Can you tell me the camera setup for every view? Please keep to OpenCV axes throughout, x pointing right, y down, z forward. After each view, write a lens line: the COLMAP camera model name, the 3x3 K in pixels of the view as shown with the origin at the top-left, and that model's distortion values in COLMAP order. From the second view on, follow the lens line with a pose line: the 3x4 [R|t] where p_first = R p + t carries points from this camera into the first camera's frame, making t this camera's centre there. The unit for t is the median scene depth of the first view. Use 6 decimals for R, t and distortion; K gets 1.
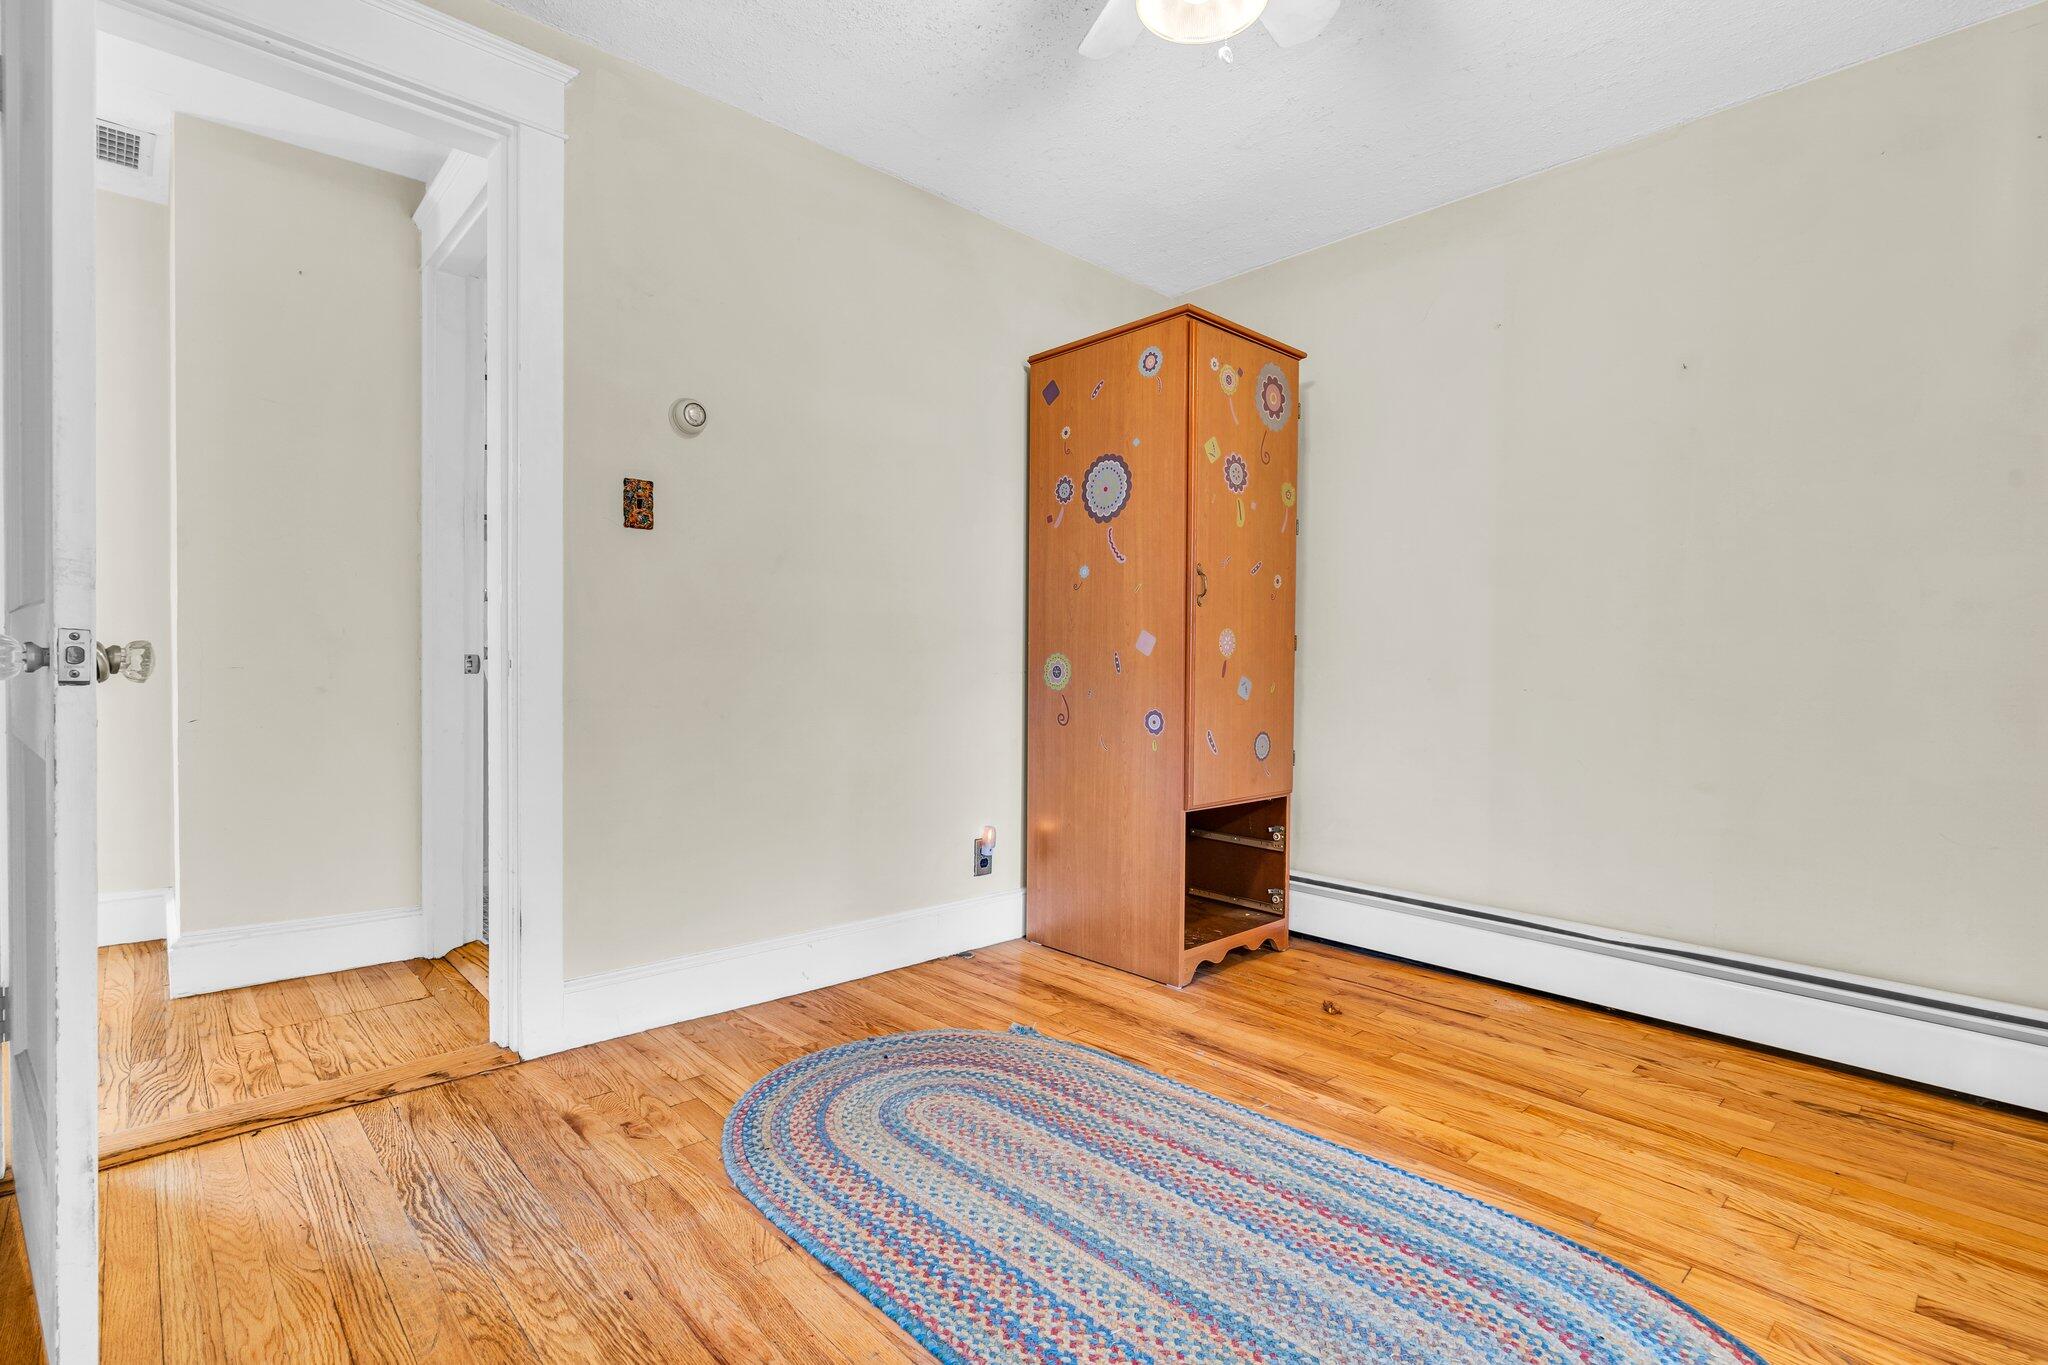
lens RADIAL K [[953.5, 0, 1017.7], [0, 953.5, 671.8], [0, 0, 1]] dist [0.000317, 0.000292]
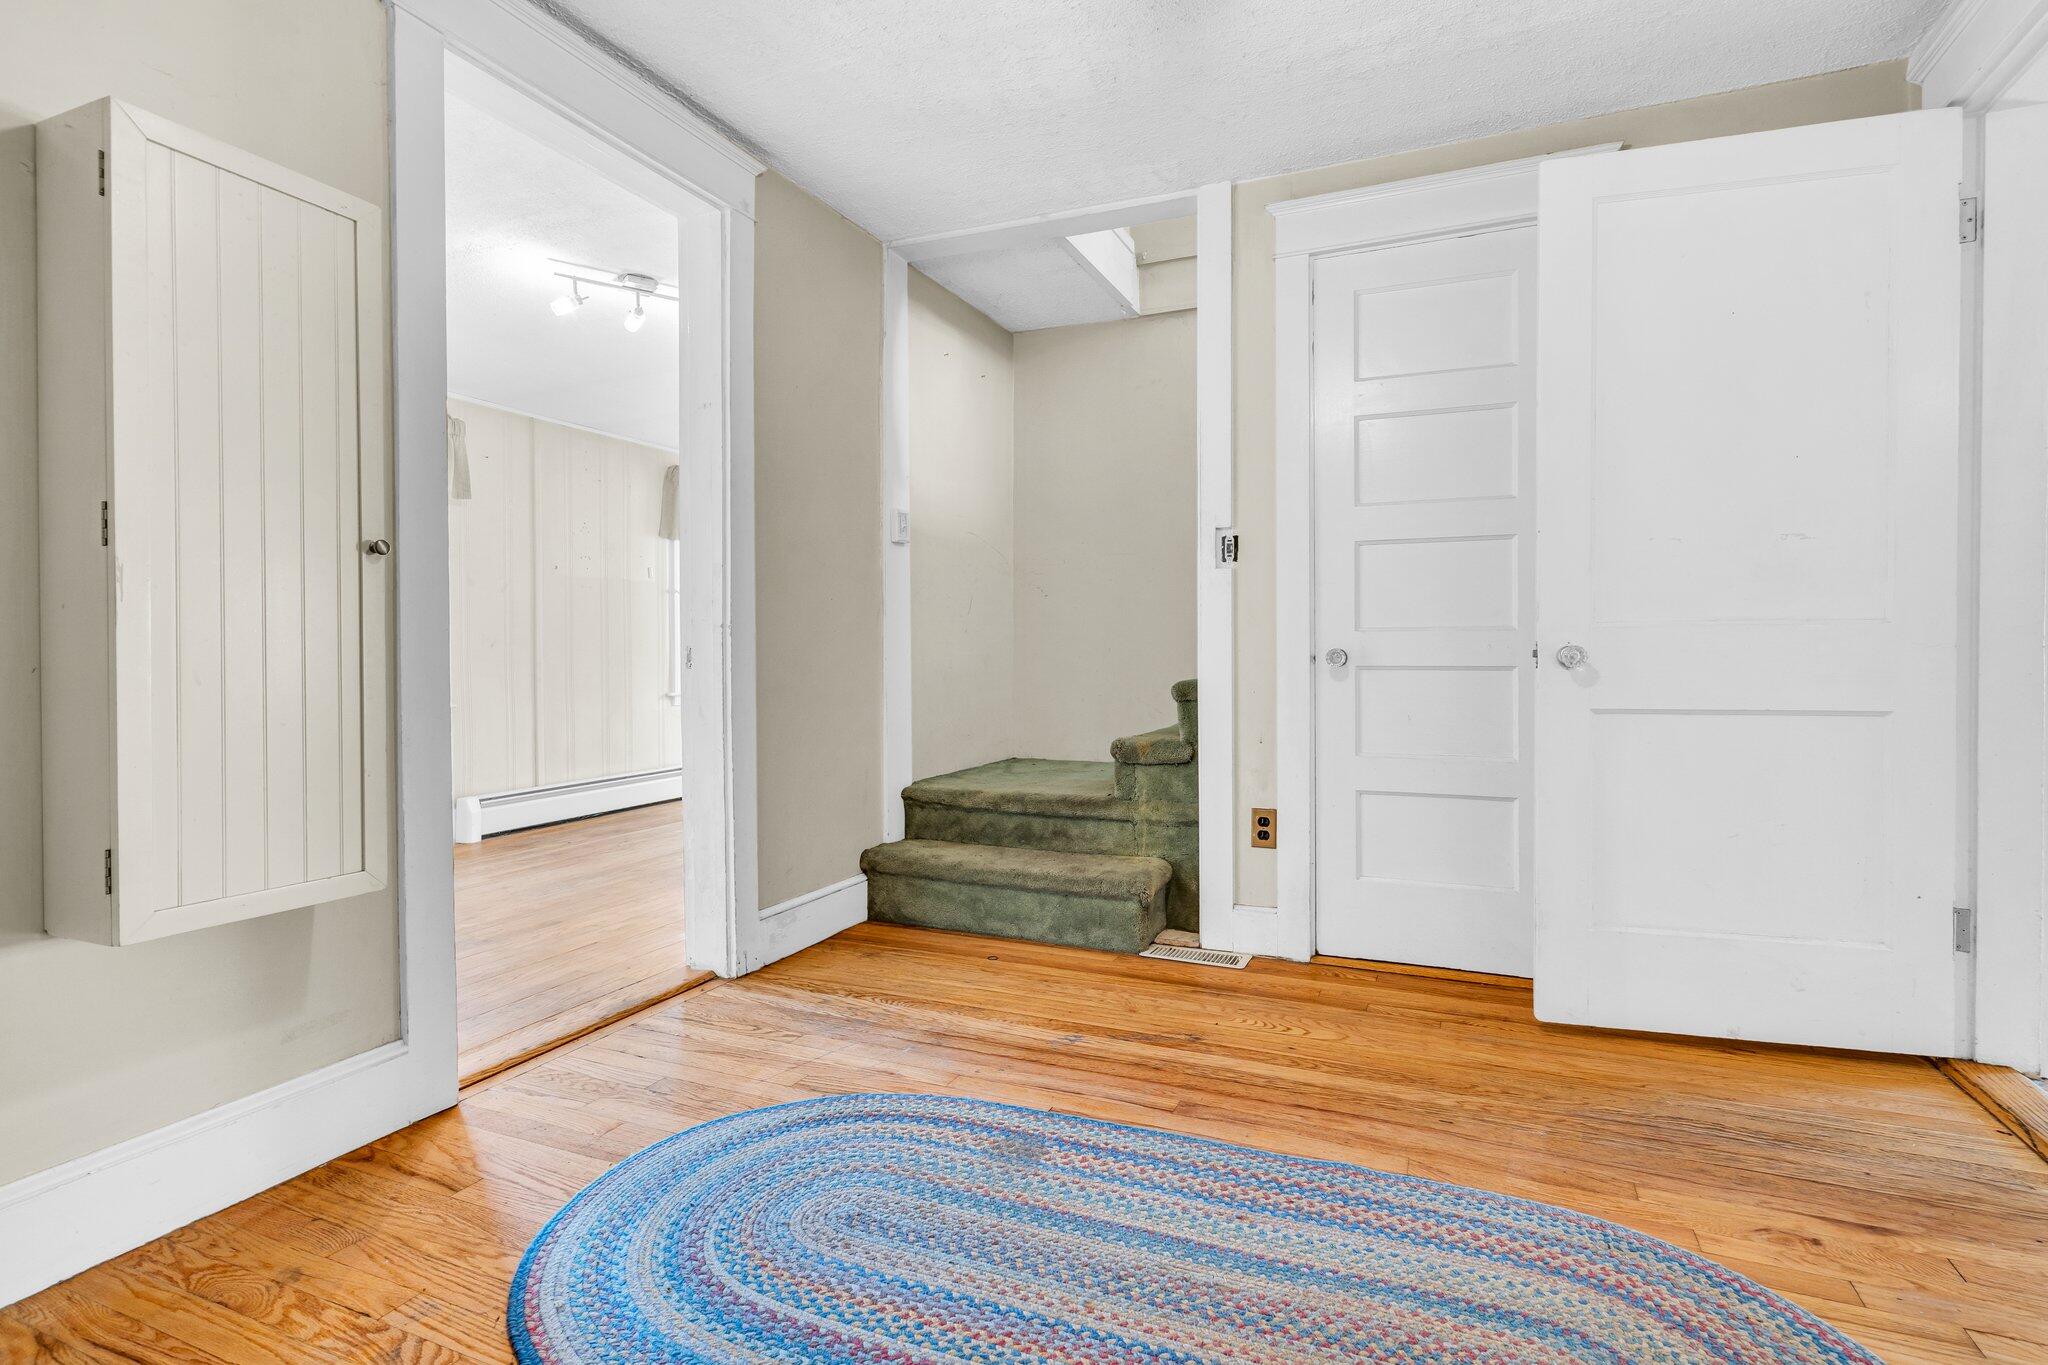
lens RADIAL K [[953.5, 0, 1017.7], [0, 953.5, 671.8], [0, 0, 1]] dist [0.000317, 0.000292]
pose [[-0.928405, -0.005942, -0.371522, 0.573716], [-0.012760, 0.999792, 0.015895, 0.024412], [0.371351, 0.019497, -0.928288, 1.823196]]
